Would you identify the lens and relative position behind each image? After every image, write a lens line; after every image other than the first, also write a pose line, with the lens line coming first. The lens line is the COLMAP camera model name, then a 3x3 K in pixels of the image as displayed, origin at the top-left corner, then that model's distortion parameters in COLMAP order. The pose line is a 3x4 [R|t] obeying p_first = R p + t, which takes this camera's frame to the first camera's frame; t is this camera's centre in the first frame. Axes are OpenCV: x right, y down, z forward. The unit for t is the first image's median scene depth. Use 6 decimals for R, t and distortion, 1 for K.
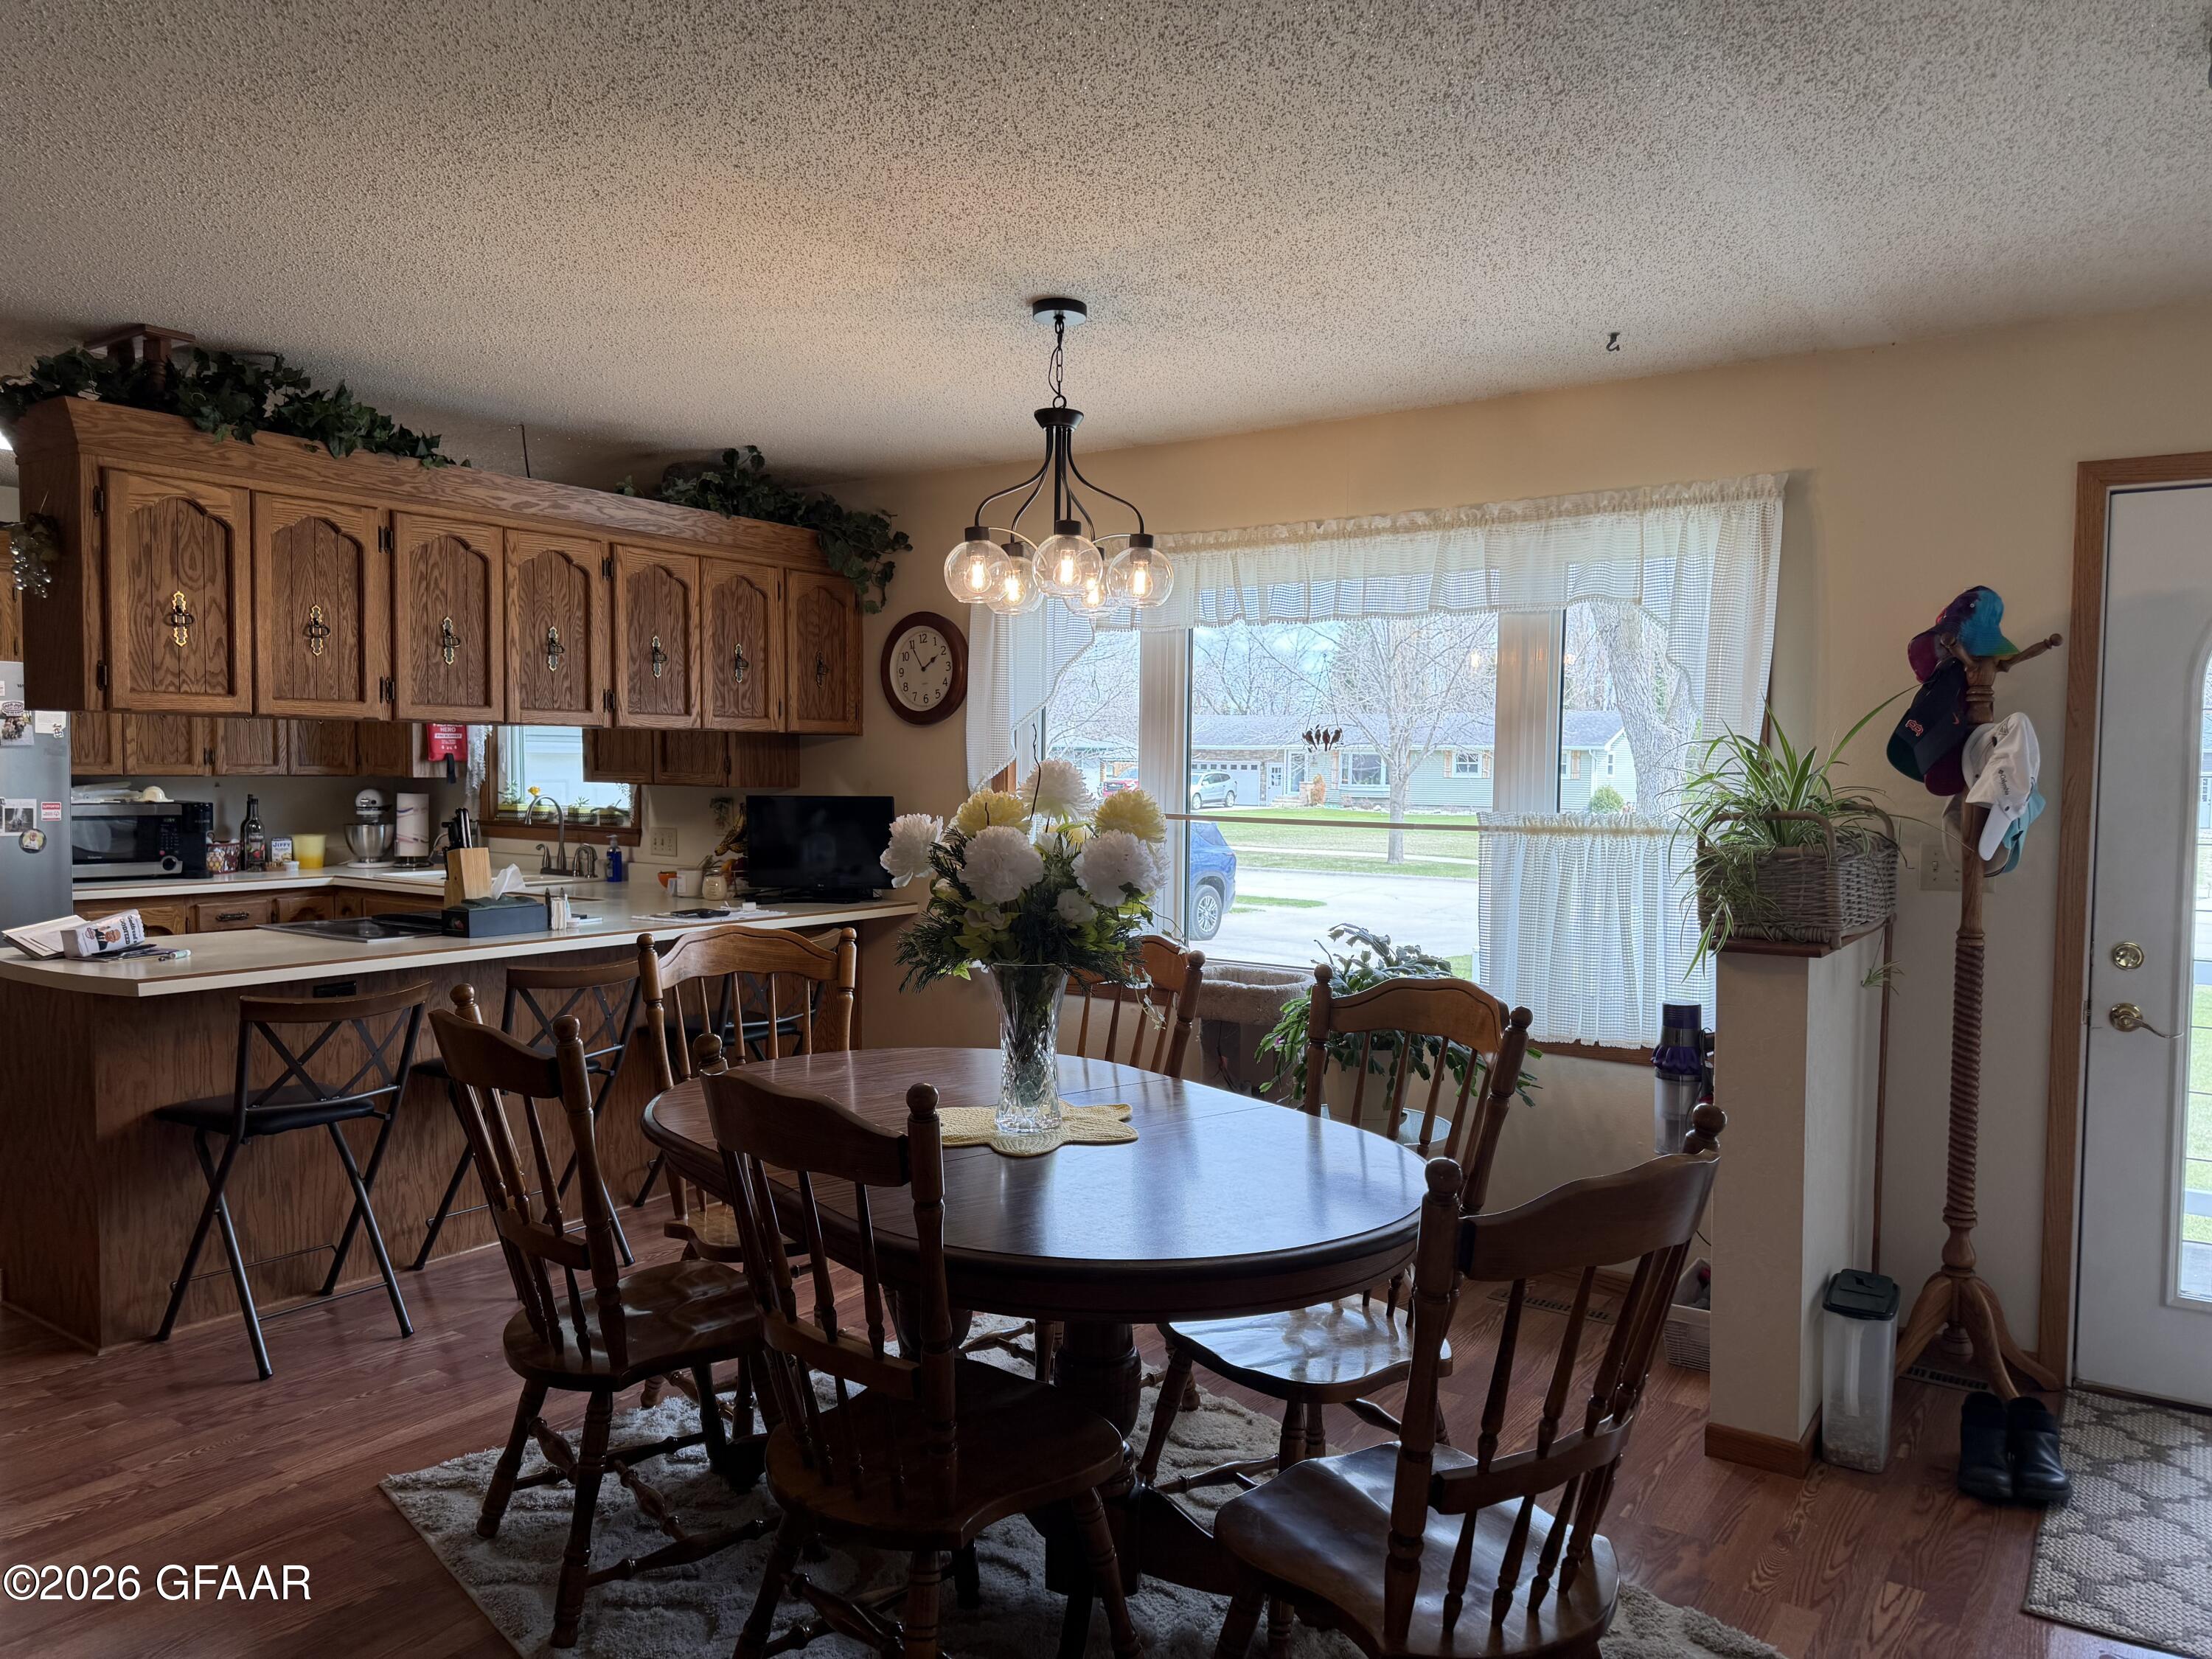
lens RADIAL K [[1562.3, 0, 1106.0], [0, 1562.3, 829.5], [0, 0, 1]] dist [0.006488, 0.000397]
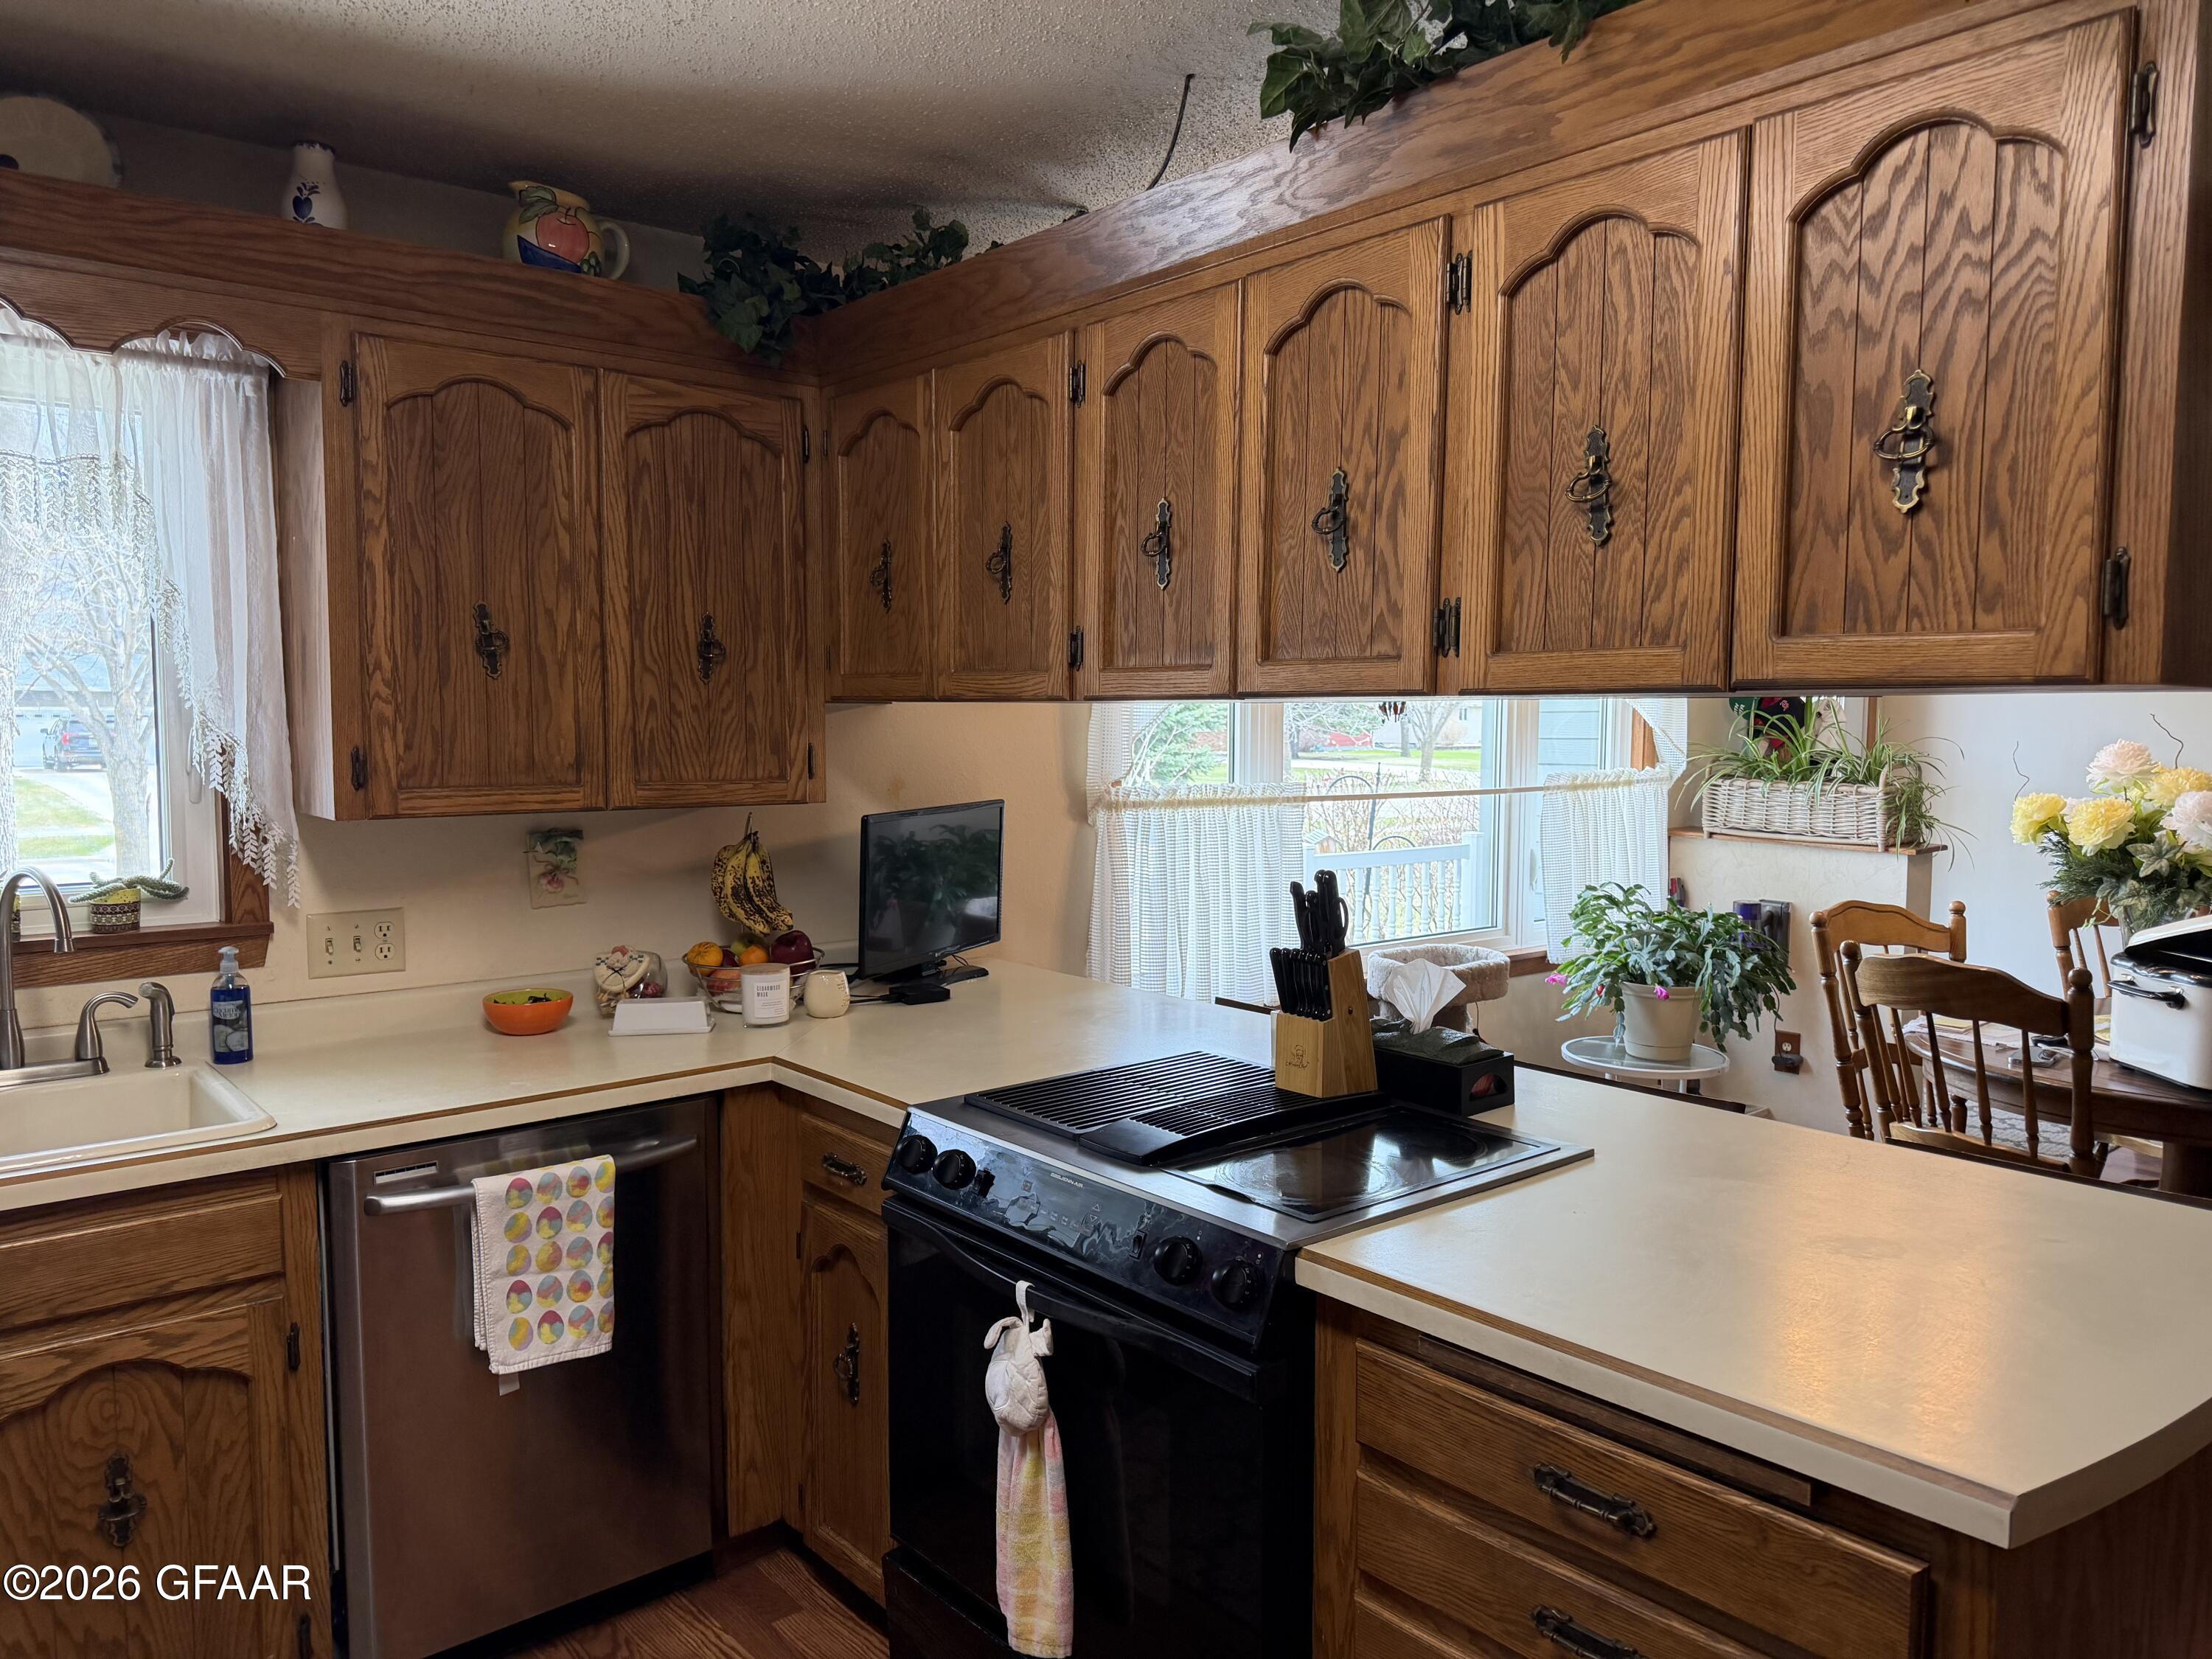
lens RADIAL K [[1562.3, 0, 1106.0], [0, 1562.3, 829.5], [0, 0, 1]] dist [0.006488, 0.000397]
pose [[0.246575, -0.084132, 0.965465, -0.634114], [0.038255, 0.996293, 0.077048, -0.048215], [-0.968368, 0.017936, 0.248879, 0.661751]]
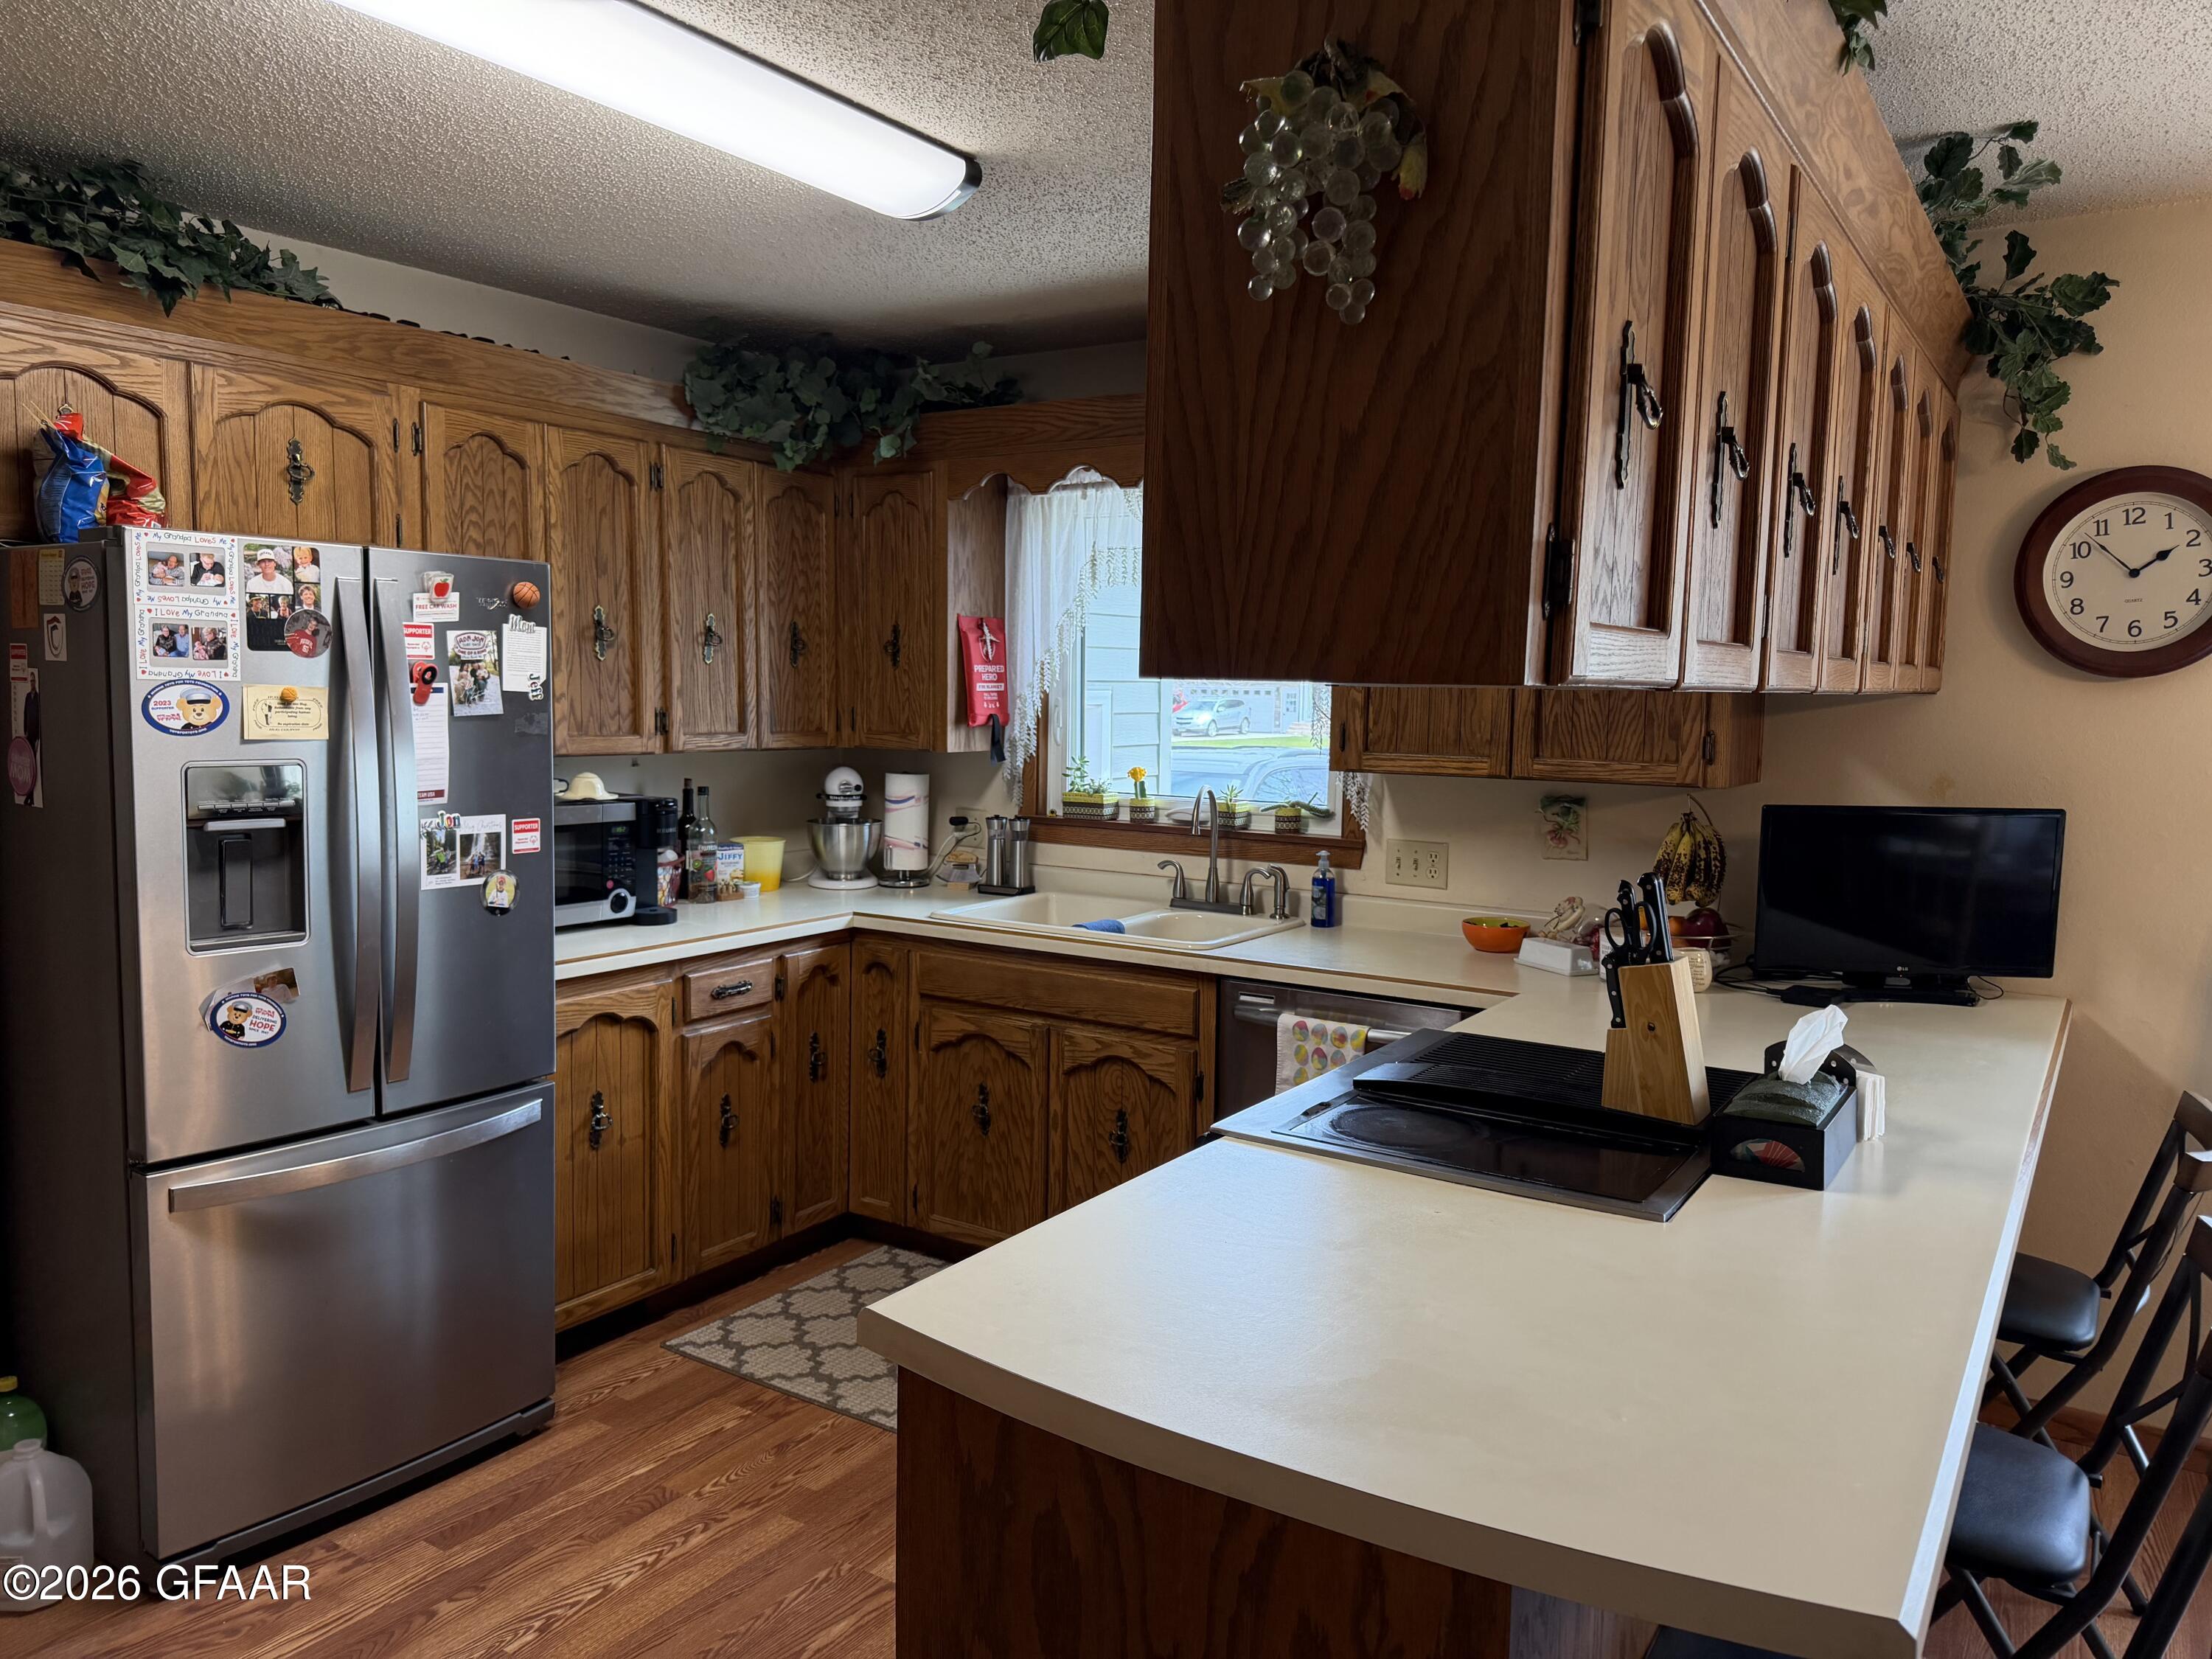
lens RADIAL K [[1552.5, 0, 1106.0], [0, 1552.5, 829.5], [0, 0, 1]] dist [0.091696, -0.000807]
pose [[0.999601, 0.000418, 0.028235, -0.408996], [-0.001820, 0.998764, 0.049673, -0.034613], [-0.028180, -0.049704, 0.998366, 0.377217]]
